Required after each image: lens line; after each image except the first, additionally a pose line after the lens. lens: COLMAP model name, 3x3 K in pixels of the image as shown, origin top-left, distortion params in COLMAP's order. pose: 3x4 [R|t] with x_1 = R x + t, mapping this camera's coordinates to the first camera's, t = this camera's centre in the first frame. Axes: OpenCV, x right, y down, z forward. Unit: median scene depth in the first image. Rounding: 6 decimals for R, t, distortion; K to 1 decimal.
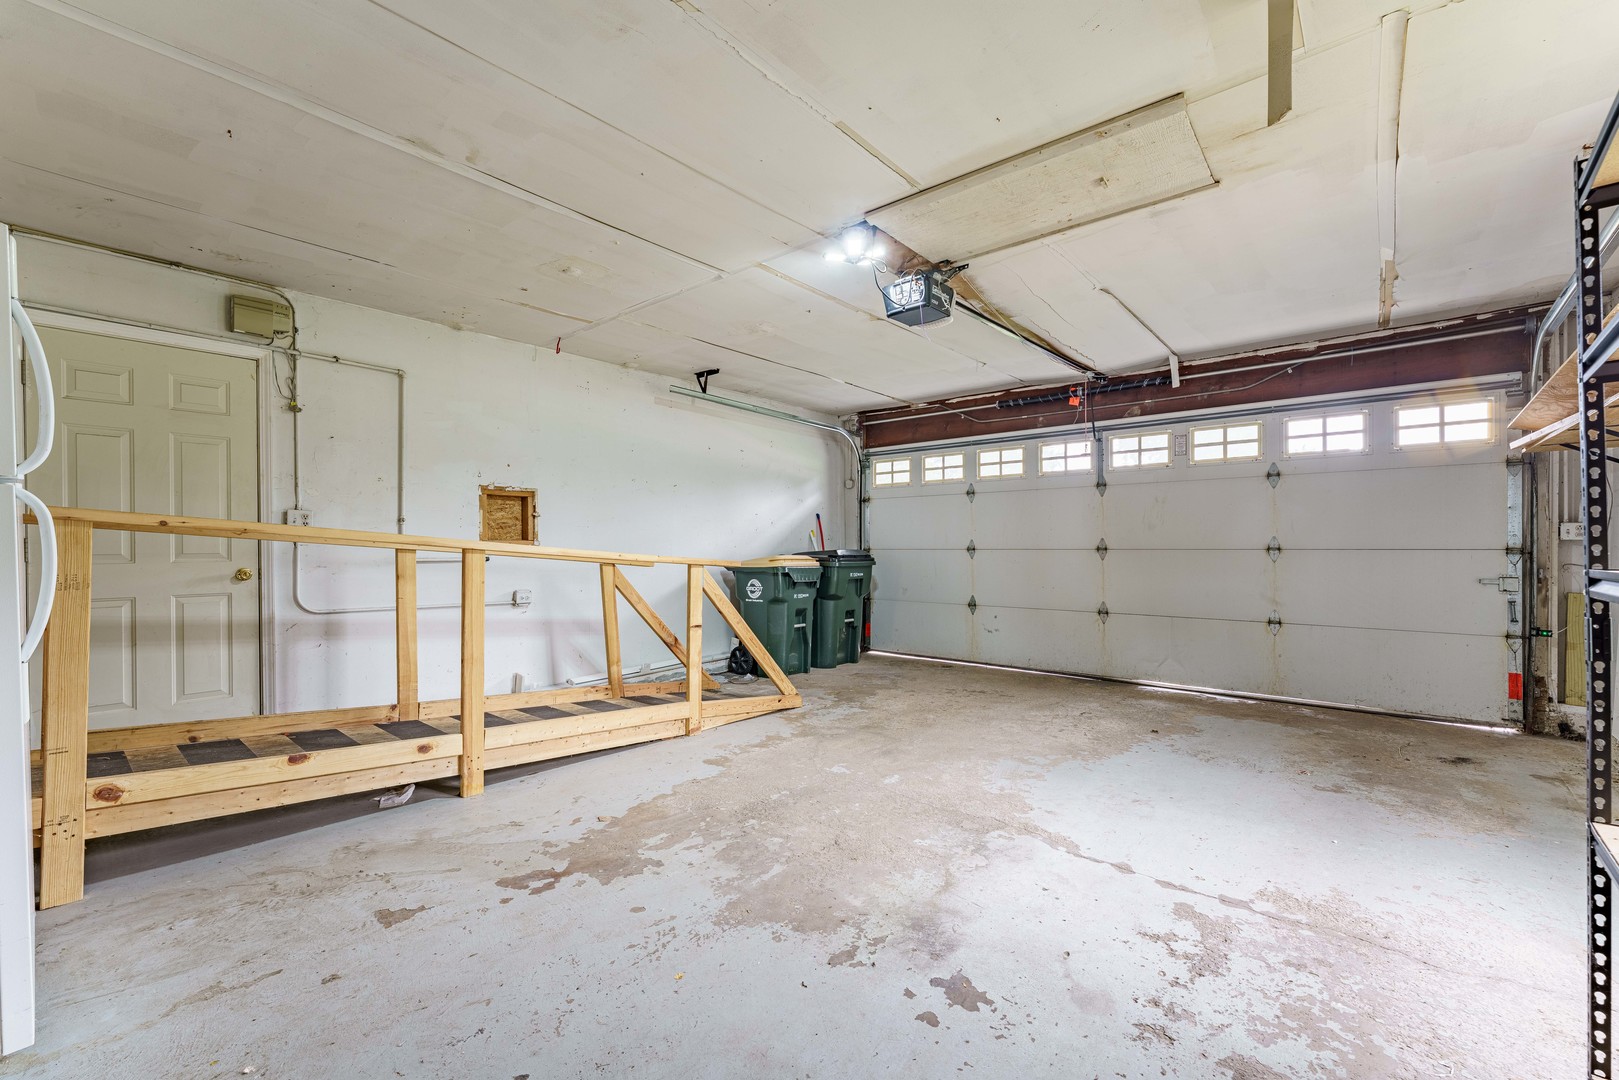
lens RADIAL K [[665.4, 0, 820.8], [0, 665.4, 546.0], [0, 0, 1]] dist [0.000858, -0.000006]
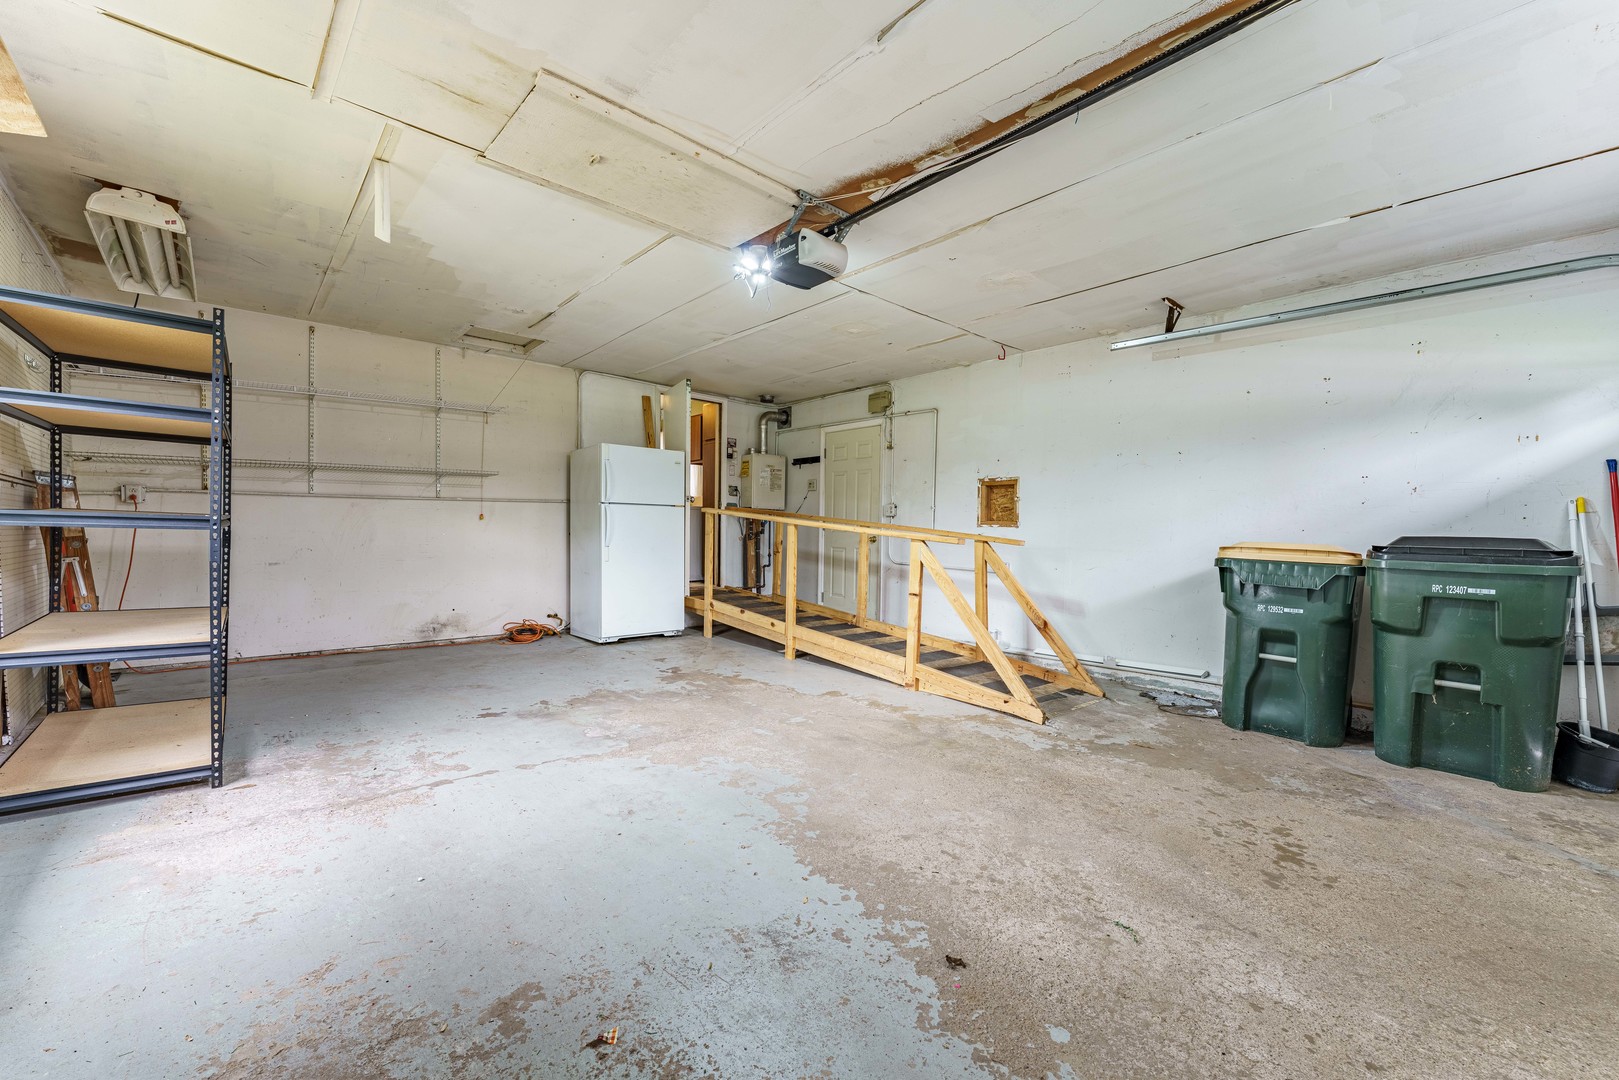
lens RADIAL K [[665.4, 0, 820.8], [0, 665.4, 546.0], [0, 0, 1]] dist [0.000858, -0.000006]
pose [[-0.136976, 0.023165, -0.990303, 1.031187], [-0.018737, 0.999487, 0.025972, 0.014643], [0.990397, 0.022113, -0.136472, 1.093380]]
